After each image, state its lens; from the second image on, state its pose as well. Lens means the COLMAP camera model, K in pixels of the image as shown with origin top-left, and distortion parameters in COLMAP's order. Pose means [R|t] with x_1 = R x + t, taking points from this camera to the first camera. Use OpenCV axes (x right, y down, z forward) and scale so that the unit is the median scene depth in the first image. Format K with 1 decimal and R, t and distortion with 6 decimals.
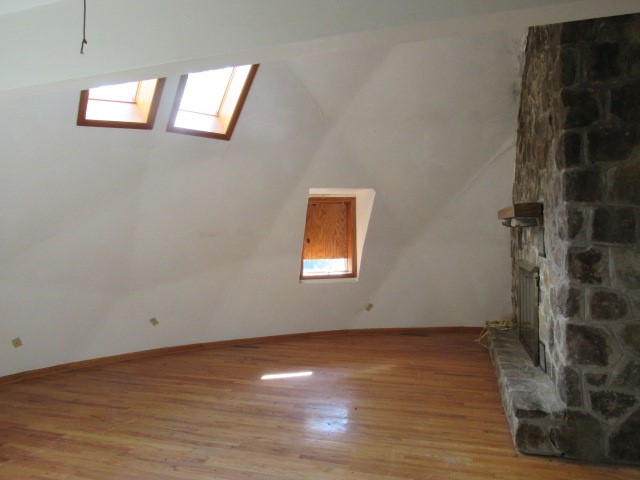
lens RADIAL K [[459.3, 0, 320.0], [0, 459.3, 241.2], [0, 0, 1]] dist [-0.025543, 0.000085]
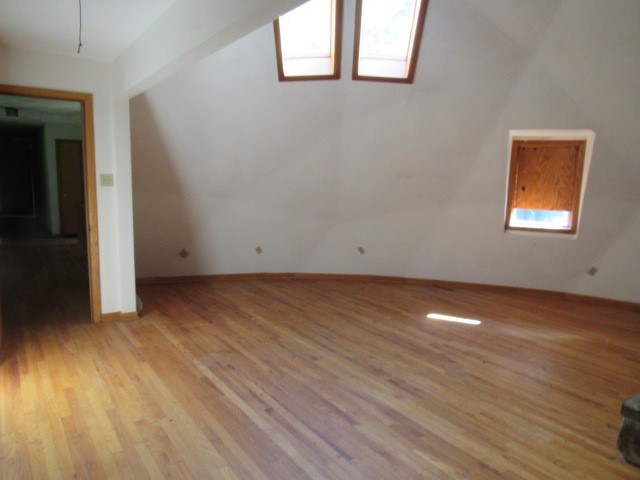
lens RADIAL K [[459.3, 0, 319.9], [0, 459.3, 240.2], [0, 0, 1]] dist [-0.025543, 0.000085]
pose [[0.790708, 0.125824, -0.599123, 0.316610], [-0.054566, 0.989241, 0.135739, -0.000852], [0.609756, -0.074639, 0.789067, 0.040817]]
